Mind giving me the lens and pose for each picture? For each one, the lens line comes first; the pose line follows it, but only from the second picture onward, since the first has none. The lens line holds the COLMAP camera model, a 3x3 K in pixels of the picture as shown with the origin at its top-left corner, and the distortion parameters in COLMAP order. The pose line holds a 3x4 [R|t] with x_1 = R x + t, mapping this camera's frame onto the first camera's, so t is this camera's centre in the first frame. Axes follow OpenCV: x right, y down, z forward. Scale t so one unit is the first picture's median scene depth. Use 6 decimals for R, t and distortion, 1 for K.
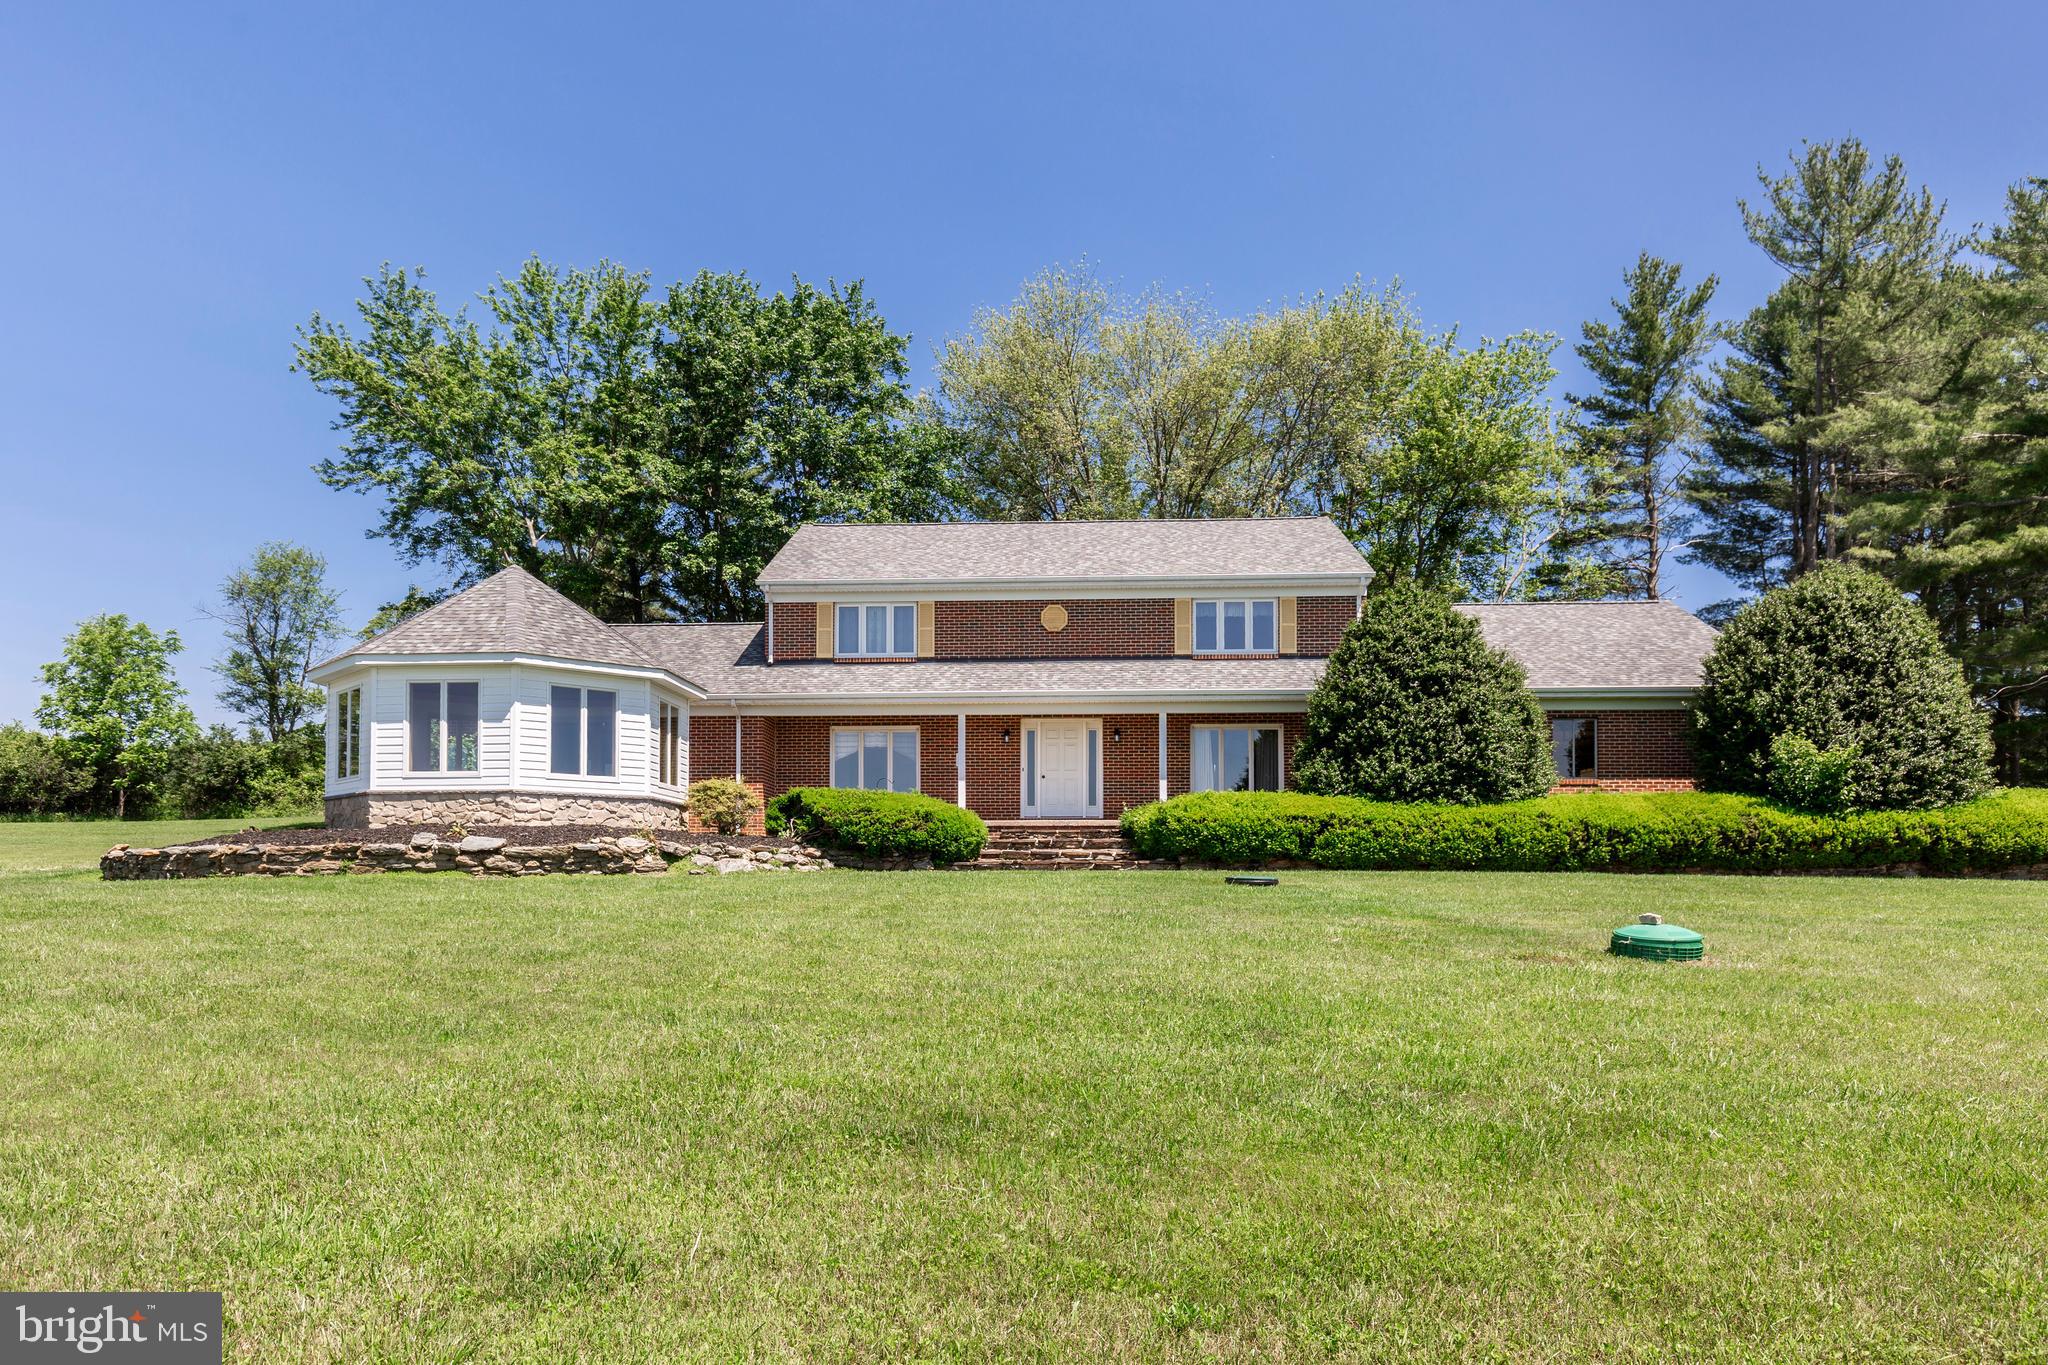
lens RADIAL K [[1435.8, 0, 1022.1], [0, 1435.8, 755.7], [0, 0, 1]] dist [0.021324, 0.003555]
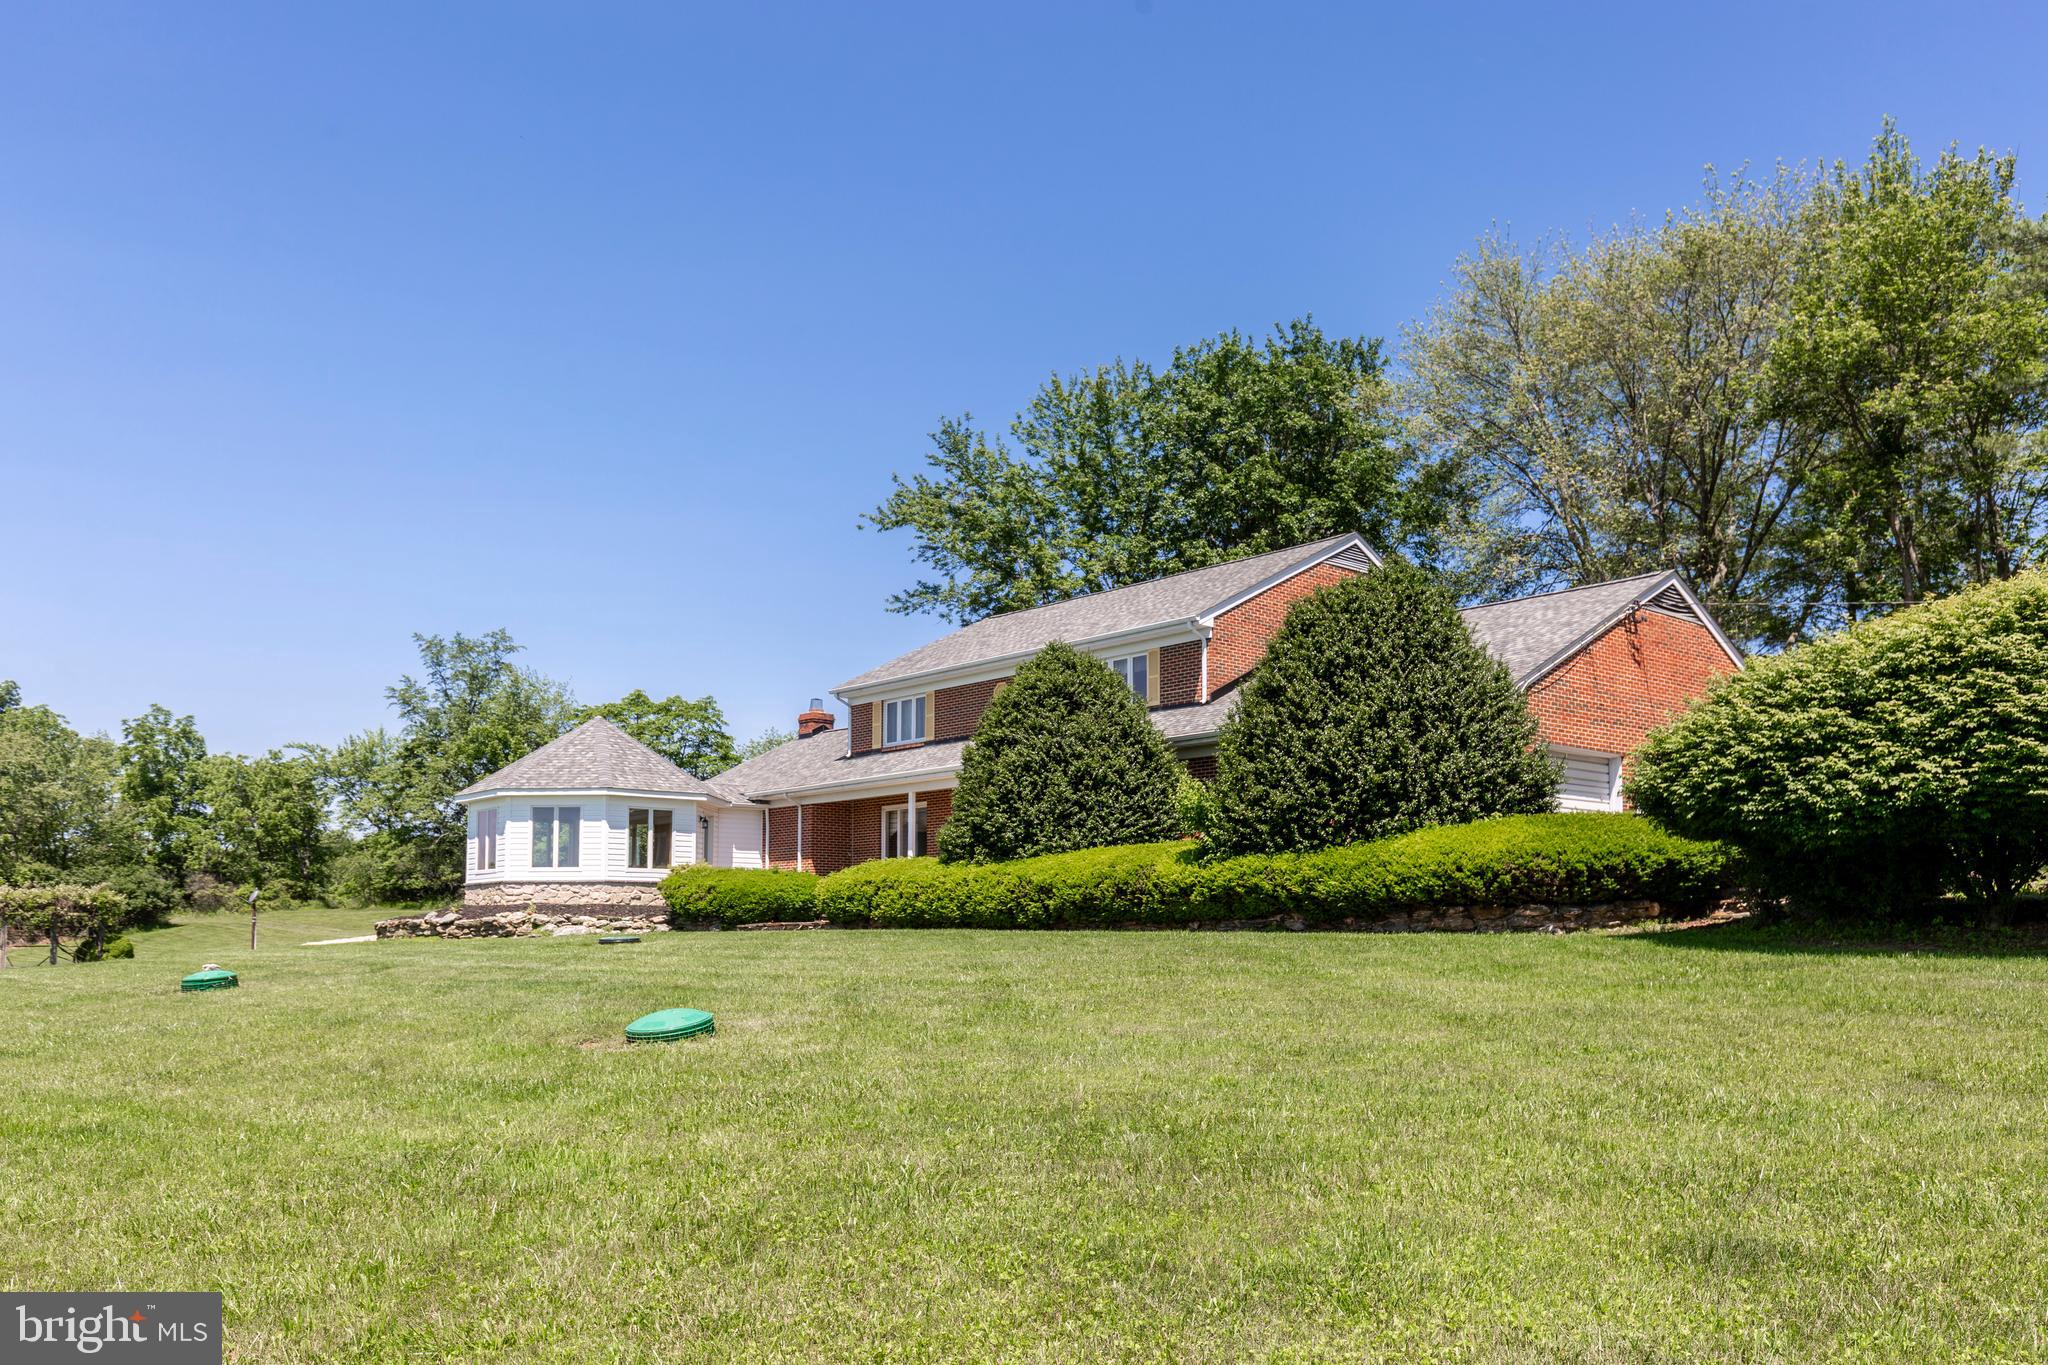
lens RADIAL K [[1618.7, 0, 1061.2], [0, 1618.7, 689.1], [0, 0, 1]] dist [0.006048, -0.007886]
pose [[0.730183, -0.110823, -0.674204, 1.165124], [0.069700, 0.993692, -0.087853, 0.013969], [0.679687, 0.017157, 0.733301, 0.163054]]
